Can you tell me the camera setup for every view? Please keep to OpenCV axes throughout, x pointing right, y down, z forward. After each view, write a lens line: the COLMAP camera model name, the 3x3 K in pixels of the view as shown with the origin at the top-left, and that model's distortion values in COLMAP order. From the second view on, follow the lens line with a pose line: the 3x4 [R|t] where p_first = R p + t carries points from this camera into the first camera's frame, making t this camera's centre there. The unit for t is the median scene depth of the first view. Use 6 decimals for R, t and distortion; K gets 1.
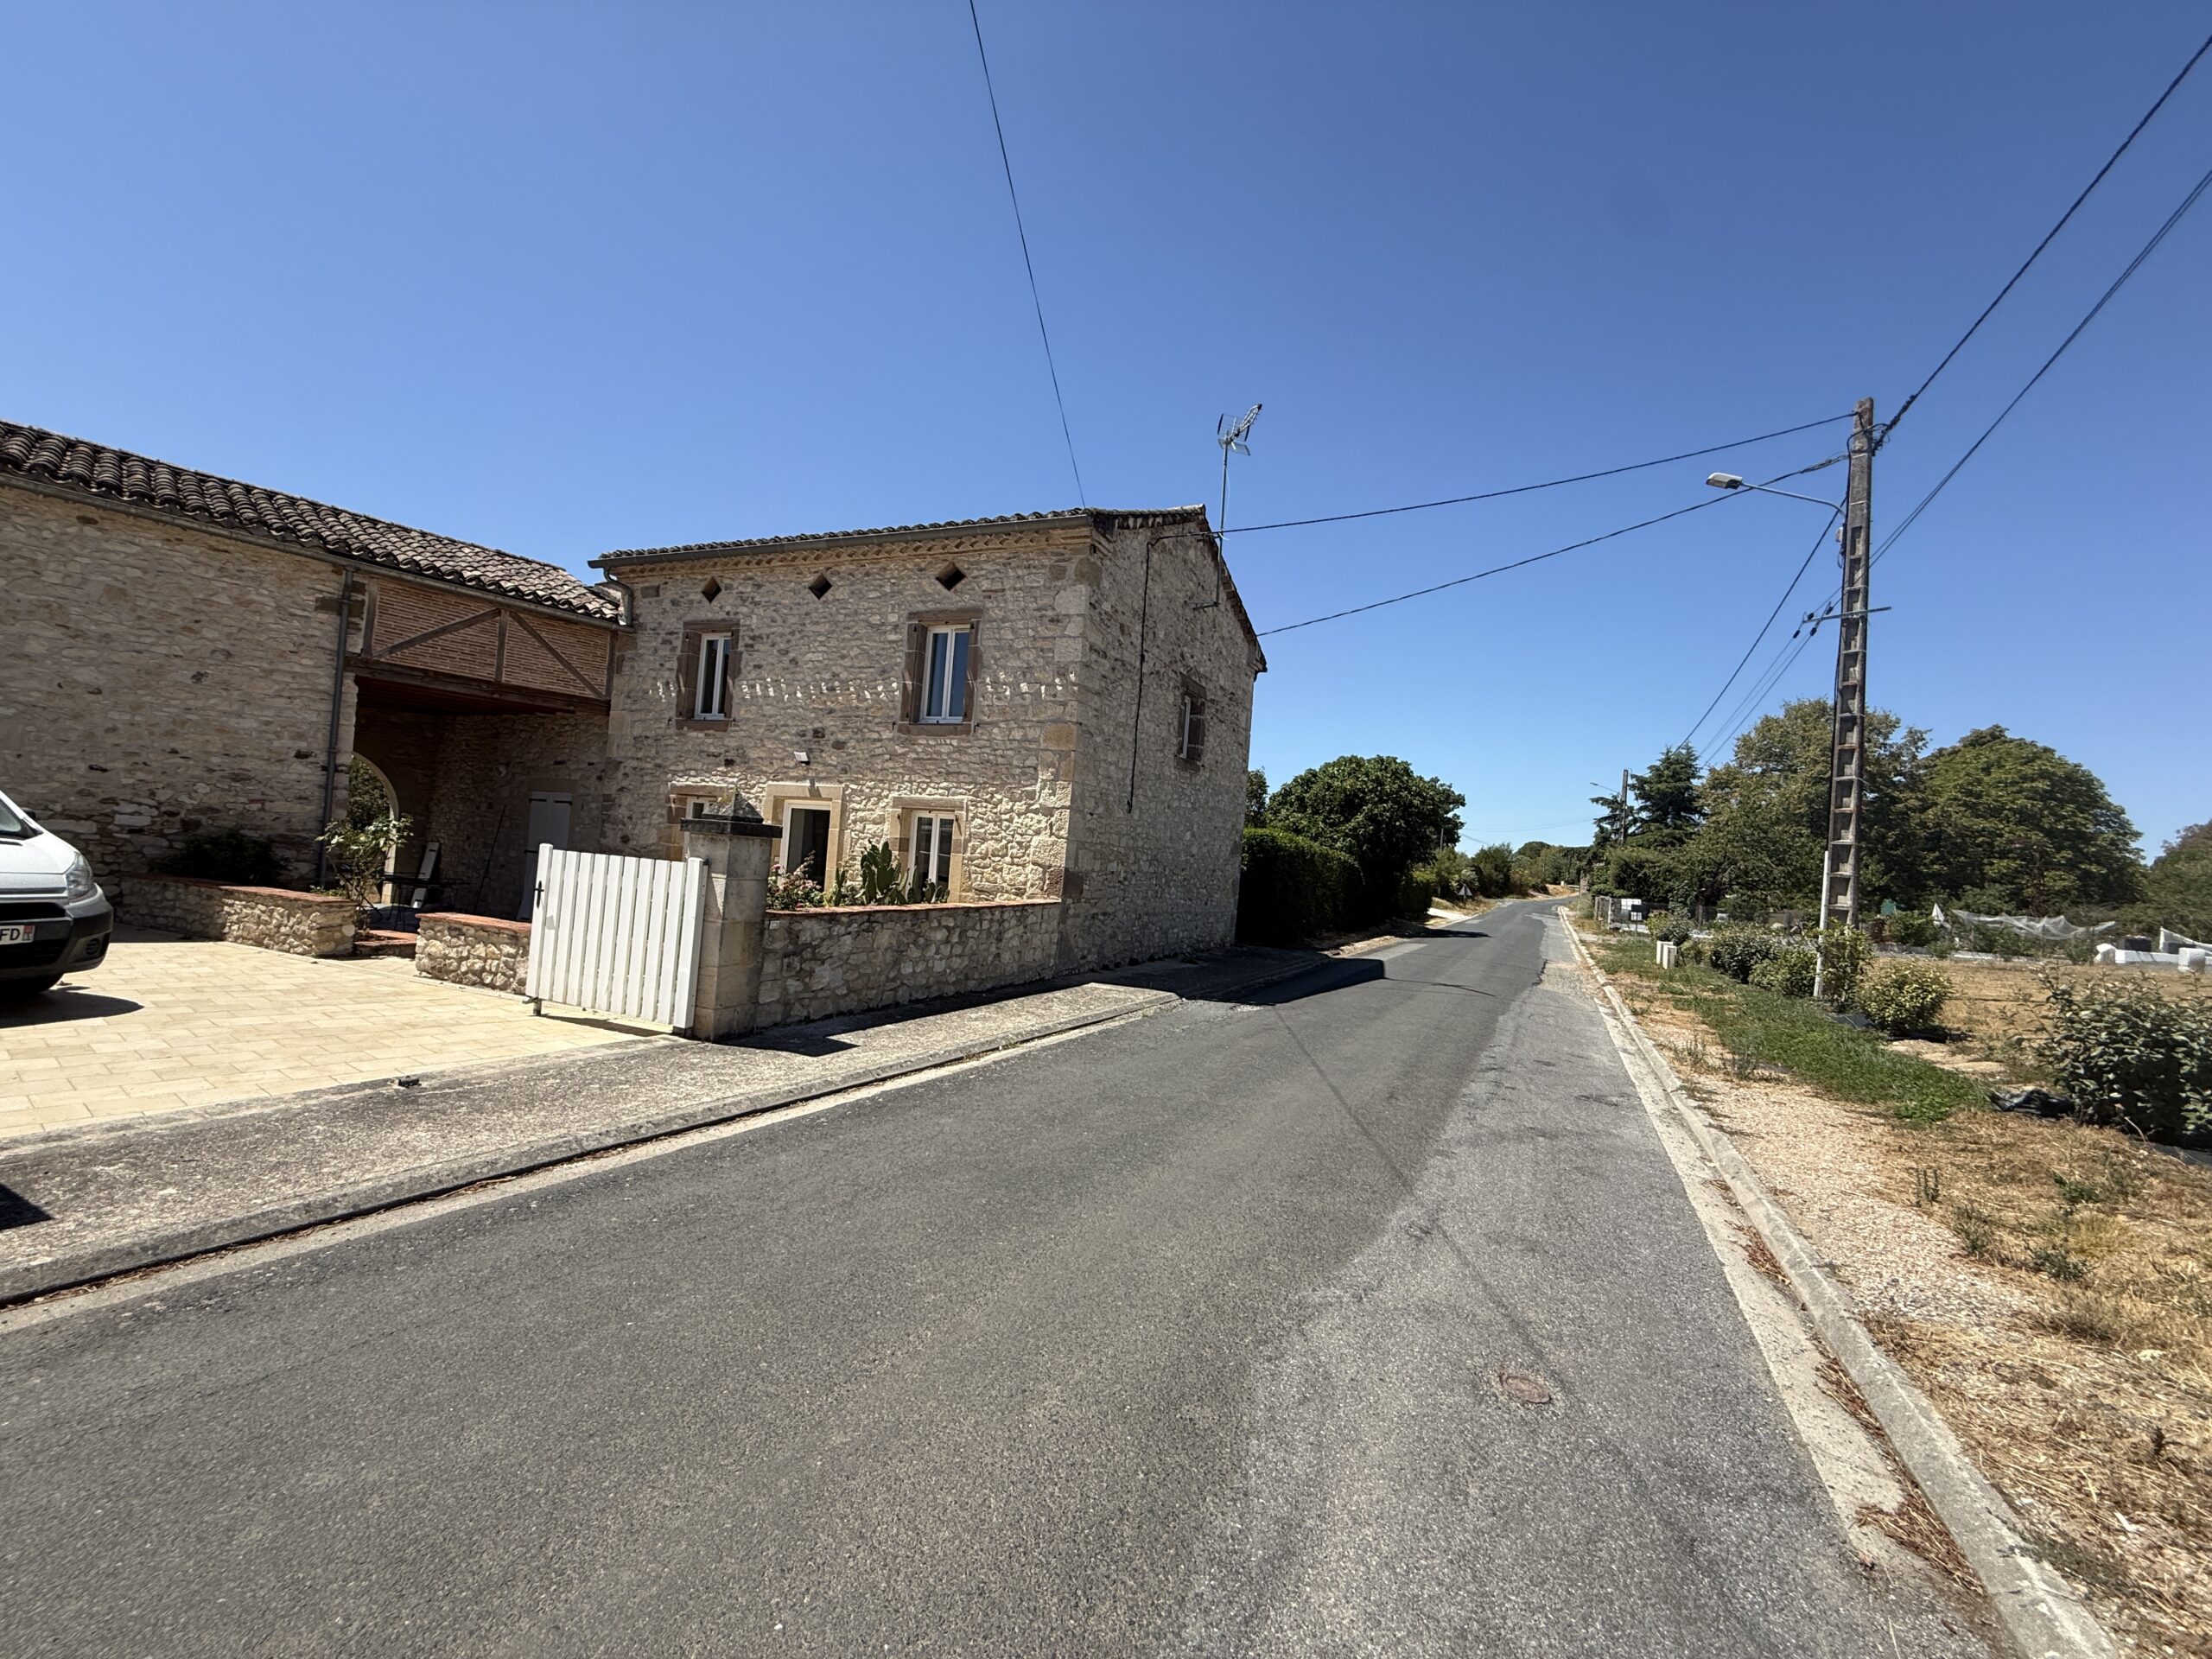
lens RADIAL K [[889.0, 0, 1107.8], [0, 889.0, 827.7], [0, 0, 1]] dist [0.000170, 0.000011]
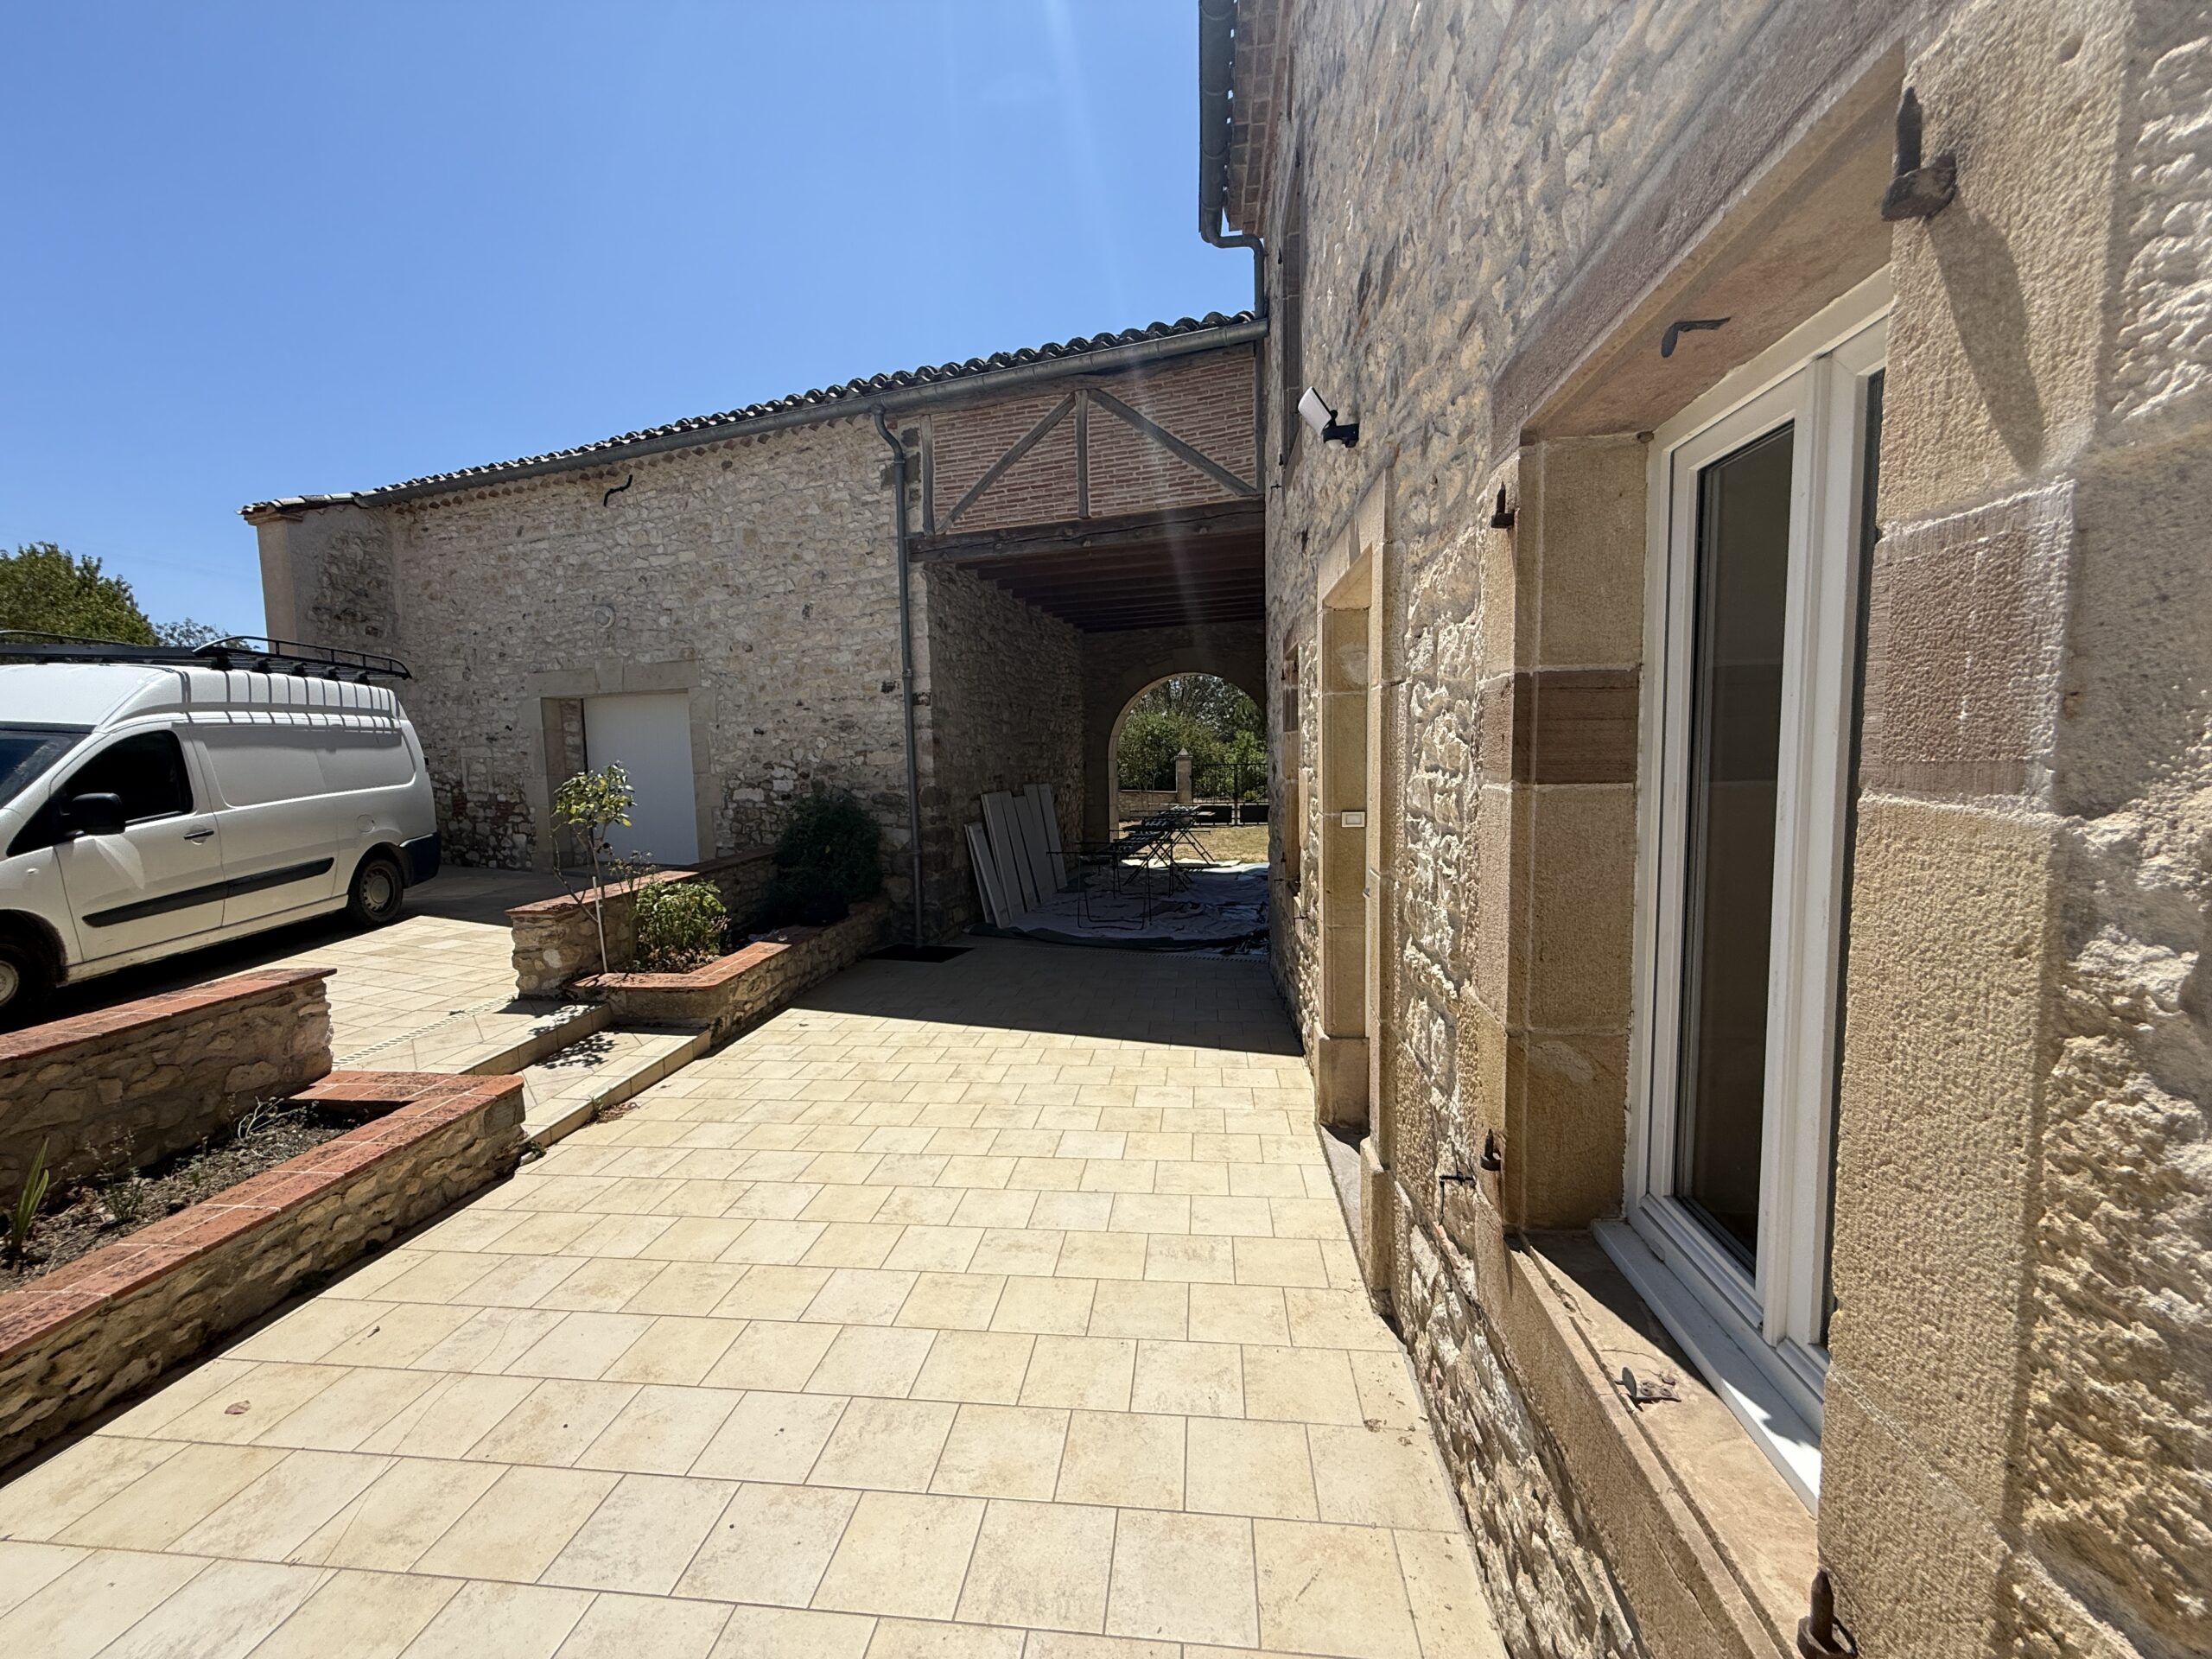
lens RADIAL K [[892.4, 0, 1108.8], [0, 892.4, 827.1], [0, 0, 1]] dist [-0.001319, -0.000001]
pose [[0.260267, 0.013355, -0.965444, -0.123136], [0.071603, 0.996884, 0.033093, 0.025087], [0.962878, -0.077742, 0.258500, 0.978560]]
